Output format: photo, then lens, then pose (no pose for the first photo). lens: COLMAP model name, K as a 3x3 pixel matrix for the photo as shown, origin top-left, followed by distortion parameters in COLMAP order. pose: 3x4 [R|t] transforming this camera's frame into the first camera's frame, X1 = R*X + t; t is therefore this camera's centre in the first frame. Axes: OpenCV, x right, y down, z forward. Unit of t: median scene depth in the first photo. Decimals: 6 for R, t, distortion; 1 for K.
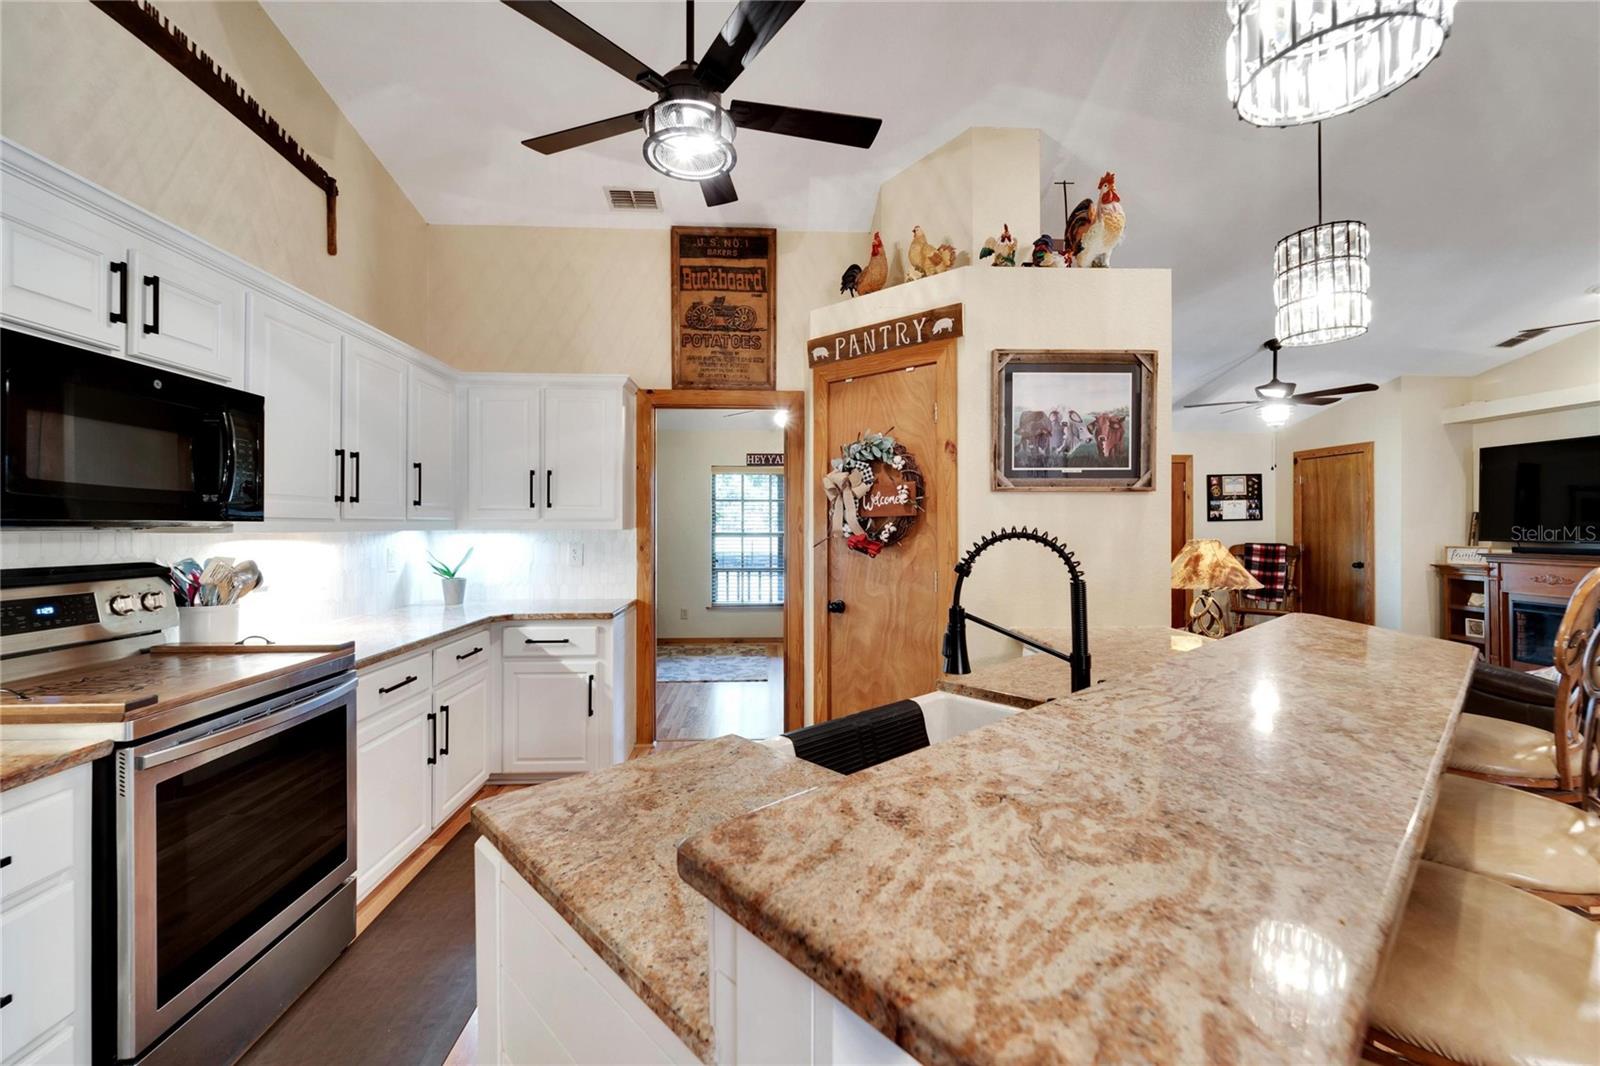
lens RADIAL K [[657.2, 0, 794.0], [0, 657.2, 524.6], [0, 0, 1]] dist [0.003339, -0.001891]
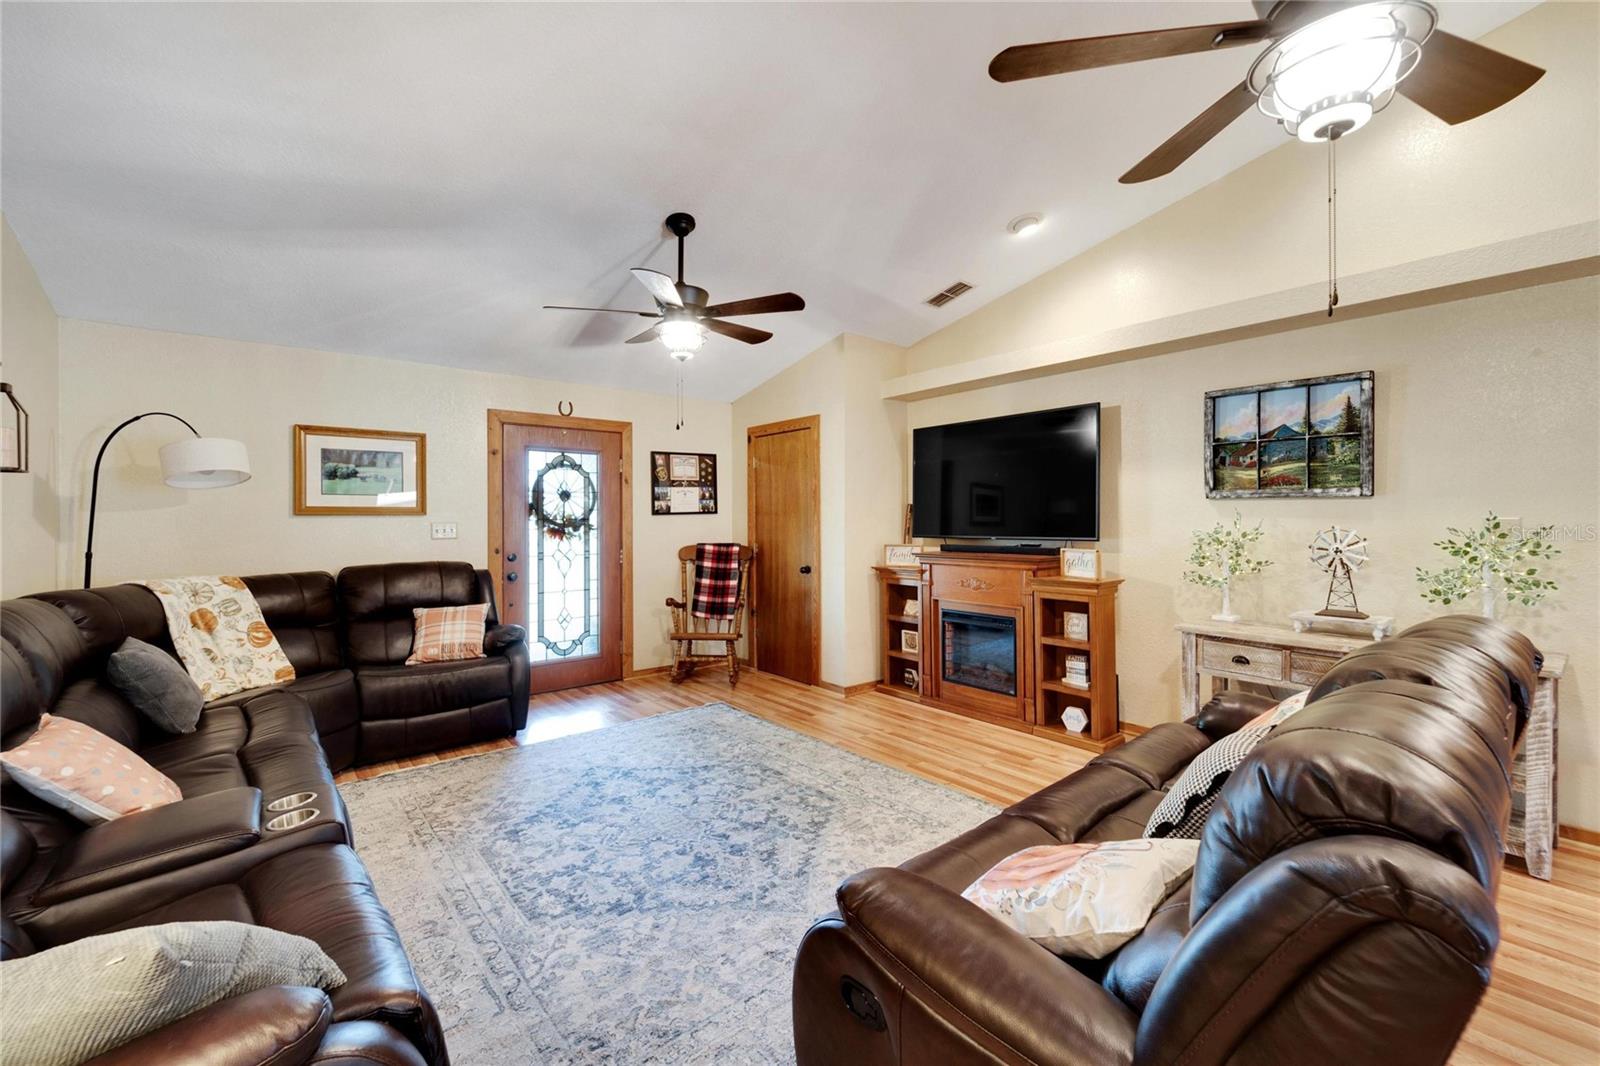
lens RADIAL K [[657.2, 0, 794.9], [0, 657.2, 520.5], [0, 0, 1]] dist [0.003339, -0.001891]
pose [[0.805579, -0.003321, 0.592479, 0.638783], [0.003516, 0.999993, 0.000825, 0.002405], [-0.592478, 0.001418, 0.805586, 0.624502]]
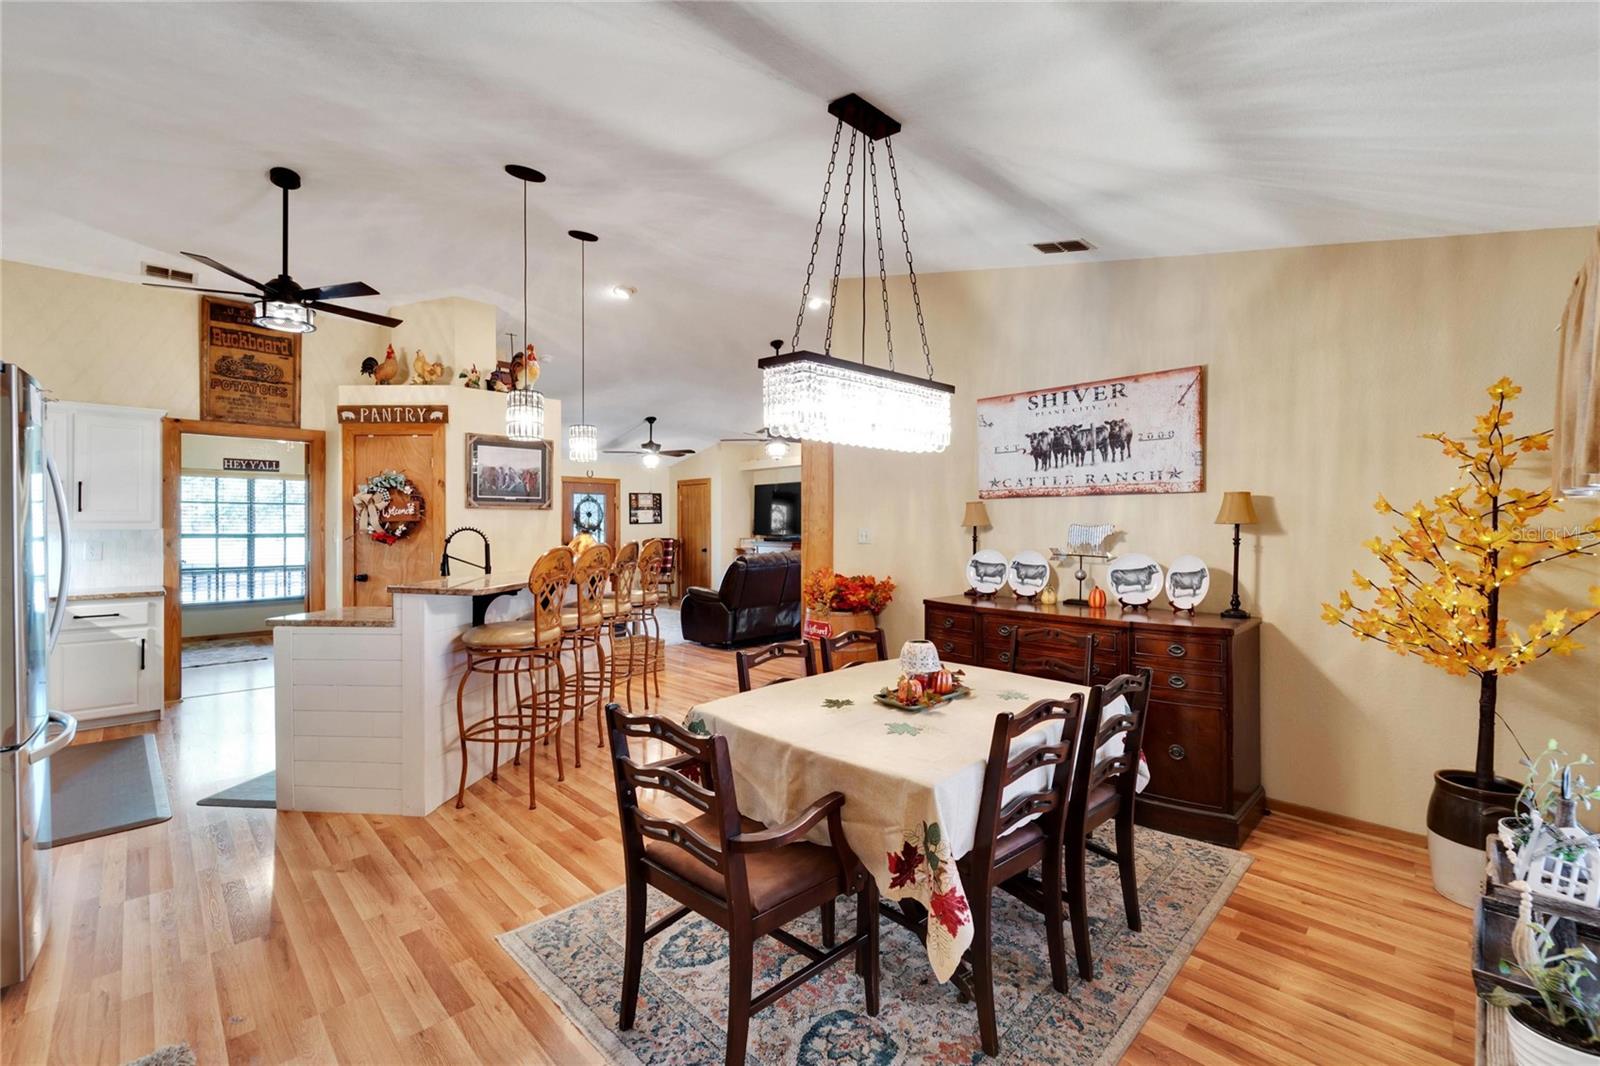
lens RADIAL K [[657.2, 0, 799.3], [0, 657.2, 532.7], [0, 0, 1]] dist [0.003339, -0.001891]
pose [[0.741149, -0.006217, 0.671312, -0.183902], [-0.000637, 0.999950, 0.009964, 0.000196], [-0.671340, -0.007812, 0.741108, -0.741157]]
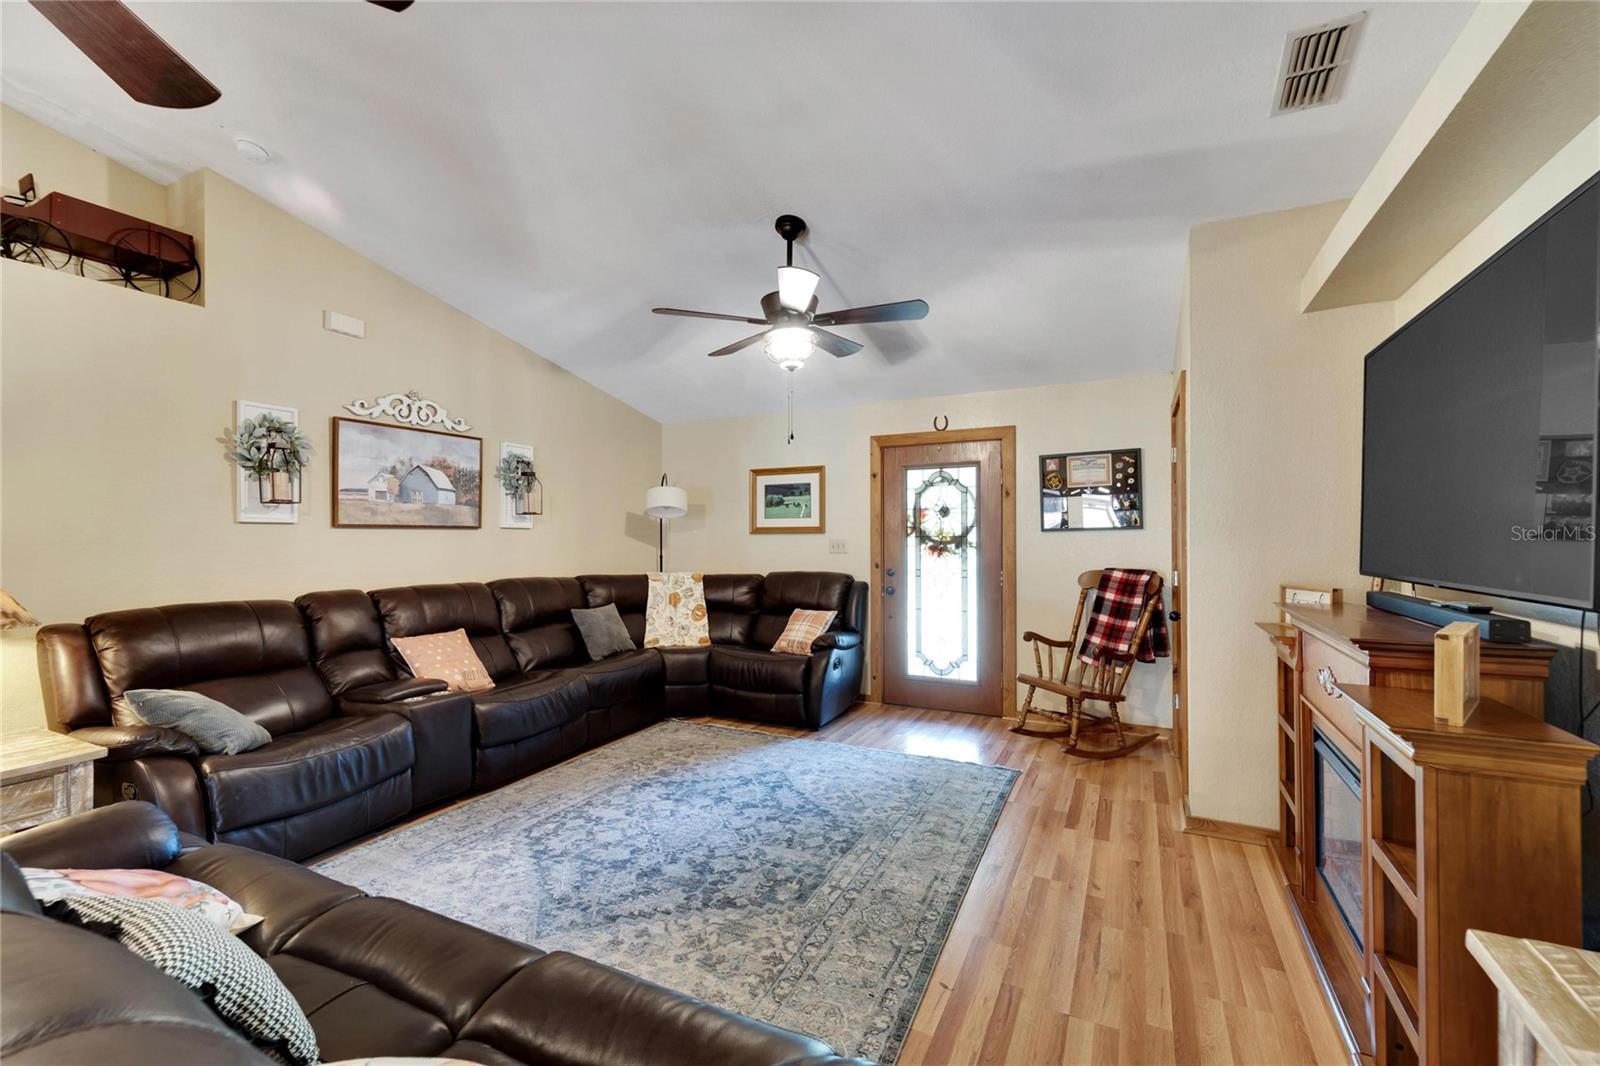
lens RADIAL K [[657.2, 0, 798.3], [0, 657.2, 542.1], [0, 0, 1]] dist [0.003339, -0.001891]
pose [[0.871427, 0.002483, -0.490519, 1.446122], [0.001945, 0.999962, 0.008516, -0.001289], [0.490521, -0.008375, 0.871389, 0.698875]]
